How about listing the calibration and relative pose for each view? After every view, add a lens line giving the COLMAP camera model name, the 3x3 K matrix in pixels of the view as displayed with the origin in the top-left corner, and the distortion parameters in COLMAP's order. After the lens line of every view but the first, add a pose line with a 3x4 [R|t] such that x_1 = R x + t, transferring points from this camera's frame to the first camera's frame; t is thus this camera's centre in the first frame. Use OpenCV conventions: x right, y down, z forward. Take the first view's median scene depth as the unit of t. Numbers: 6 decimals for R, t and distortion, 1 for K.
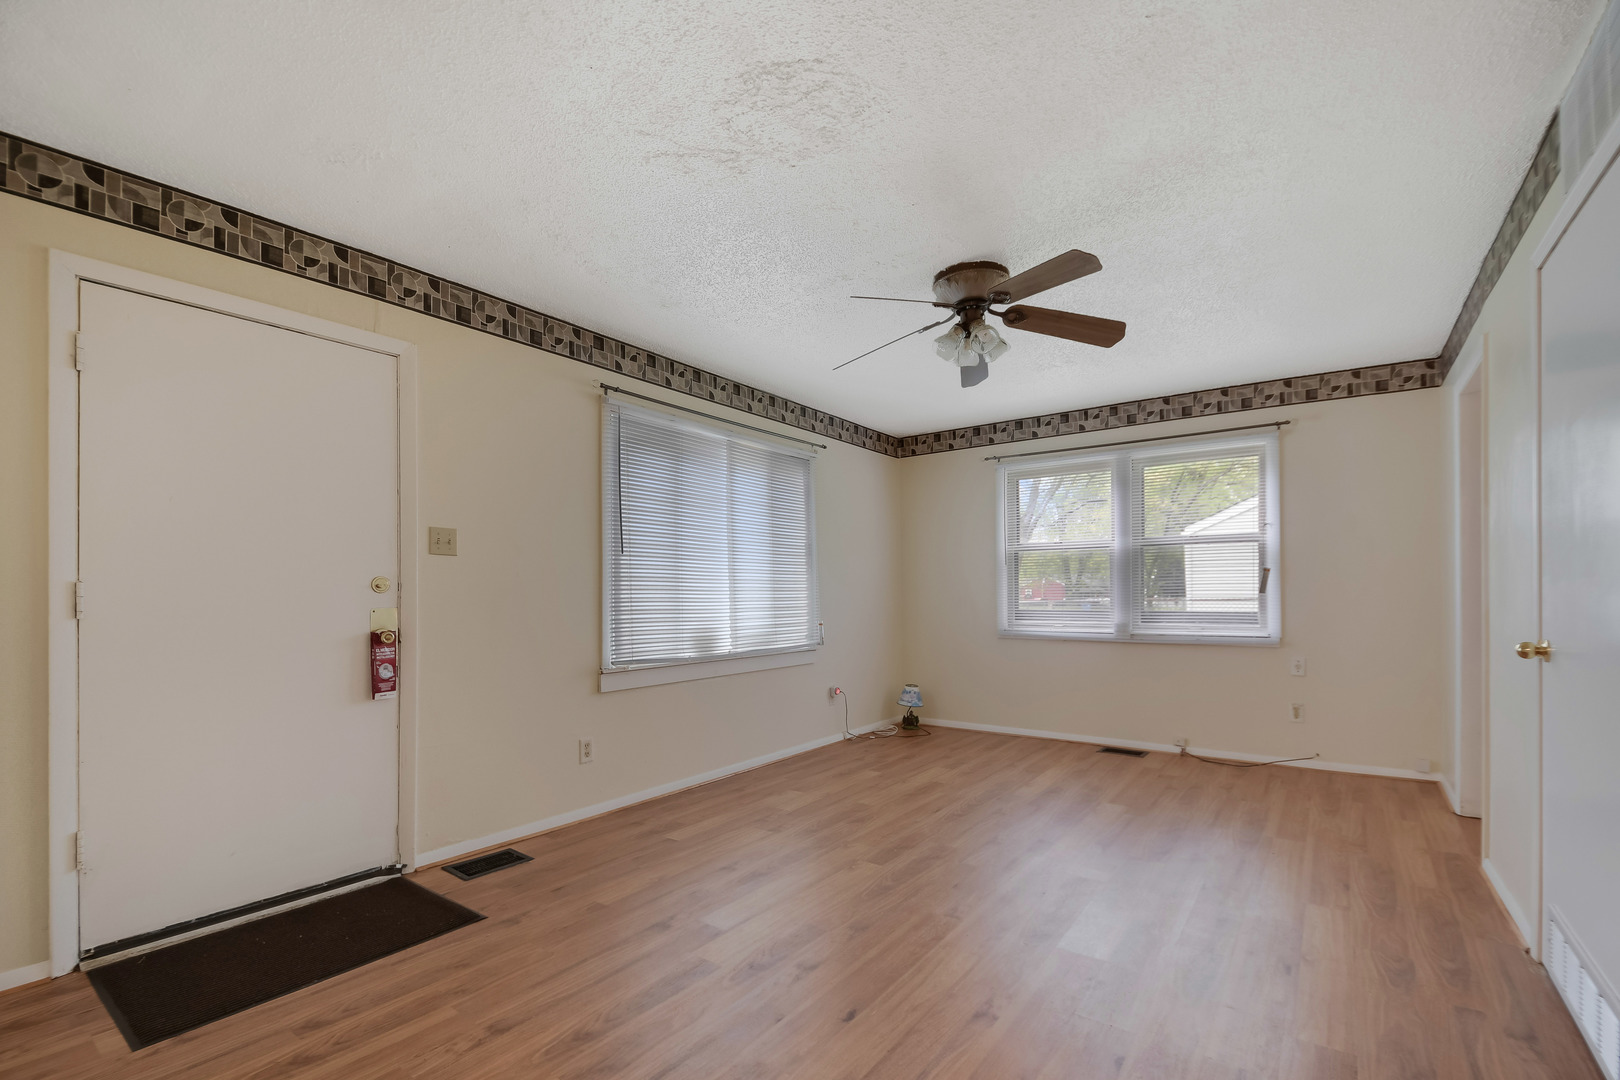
lens RADIAL K [[712.2, 0, 812.9], [0, 712.2, 588.3], [0, 0, 1]] dist [0.003110, -0.016661]
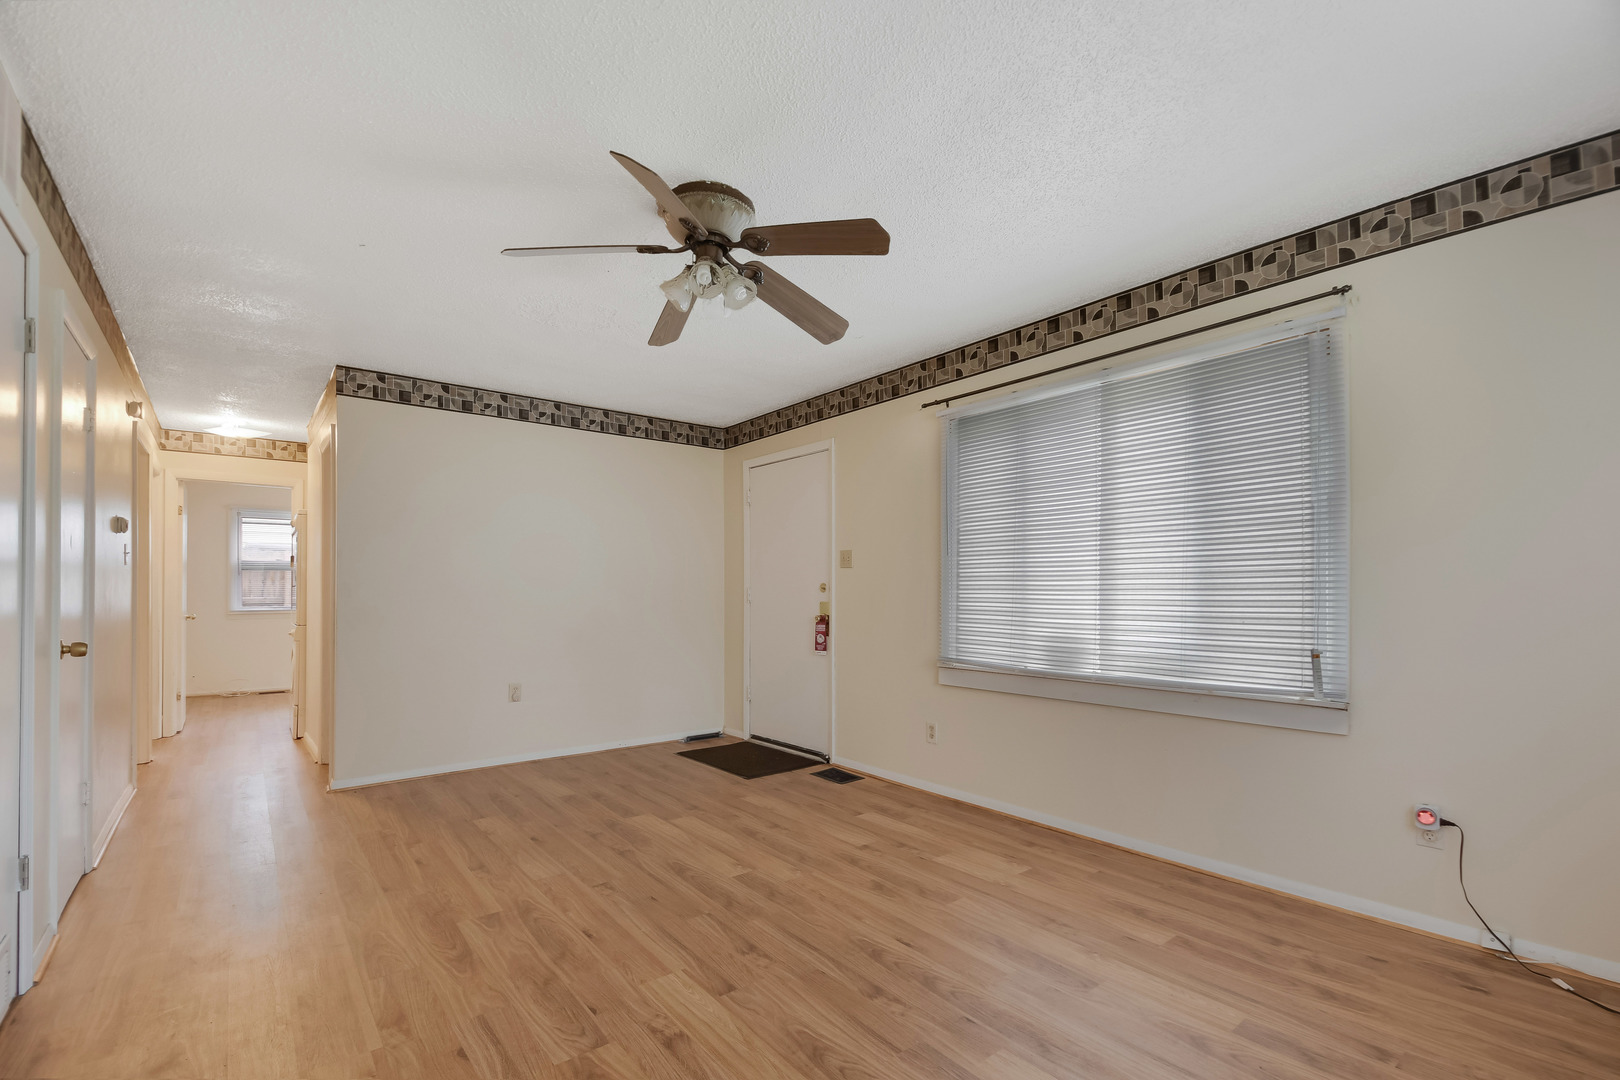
lens RADIAL K [[712.2, 0, 812.9], [0, 712.2, 588.3], [0, 0, 1]] dist [0.003110, -0.016661]
pose [[-0.258688, 0.000992, -0.965961, 0.749754], [0.010856, 0.999939, -0.001880, -0.000021], [0.965900, -0.010973, -0.258683, 1.019016]]
